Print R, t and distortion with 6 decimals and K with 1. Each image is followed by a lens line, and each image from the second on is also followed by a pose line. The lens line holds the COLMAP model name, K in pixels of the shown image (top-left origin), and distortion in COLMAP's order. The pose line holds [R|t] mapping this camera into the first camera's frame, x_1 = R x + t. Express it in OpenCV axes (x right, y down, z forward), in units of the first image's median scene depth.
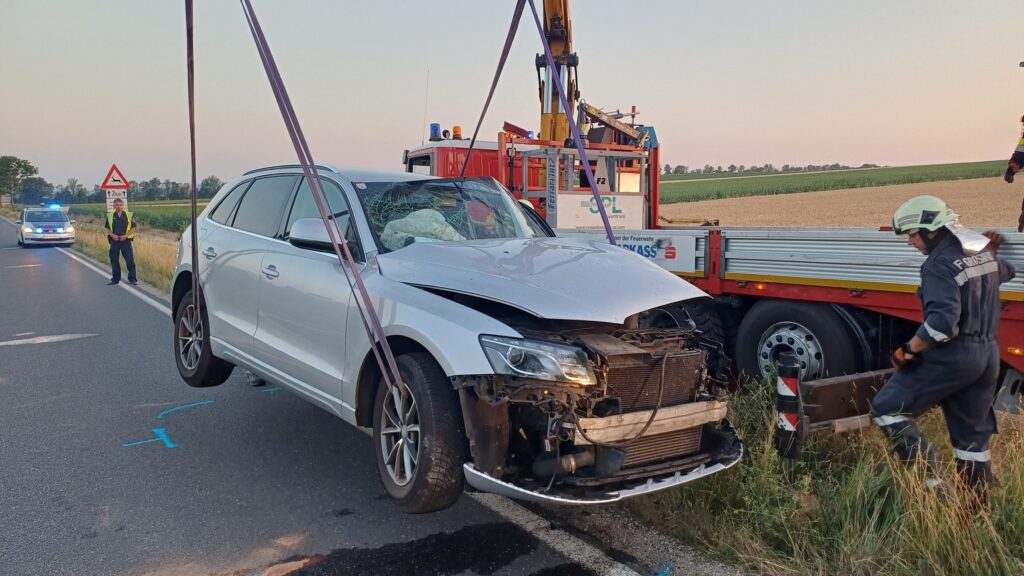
lens RADIAL K [[775.2, 0, 512.0], [0, 775.2, 288.0], [0, 0, 1]] dist [-0.011304, -0.003937]
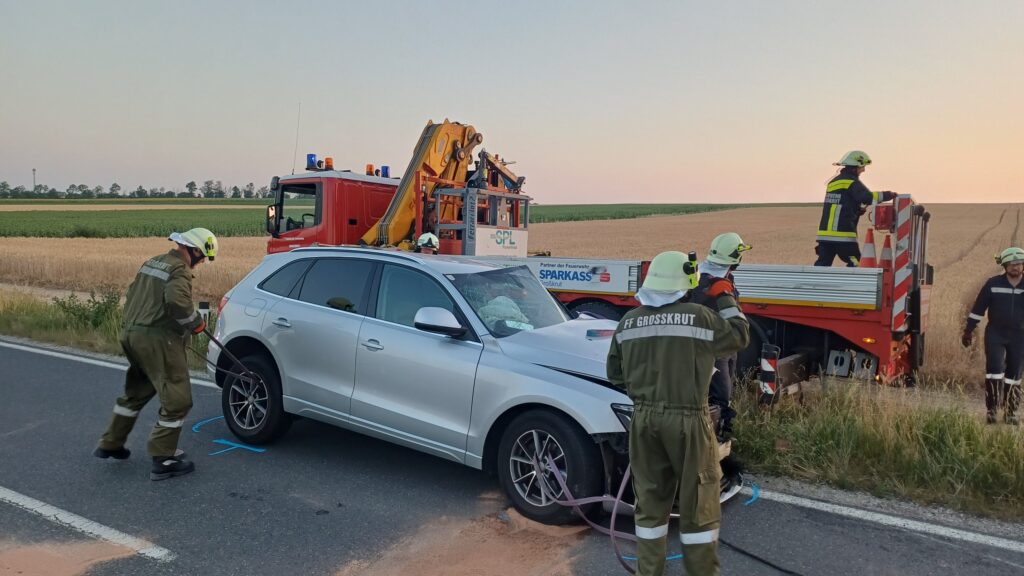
lens RADIAL K [[743.1, 0, 528.7], [0, 743.1, 298.4], [0, 0, 1]] dist [0.063958, -0.057826]
pose [[0.916796, -0.002360, 0.399349, -0.319837], [0.008637, 0.999866, -0.013918, 0.005072], [-0.399262, 0.016209, 0.916693, -0.083175]]
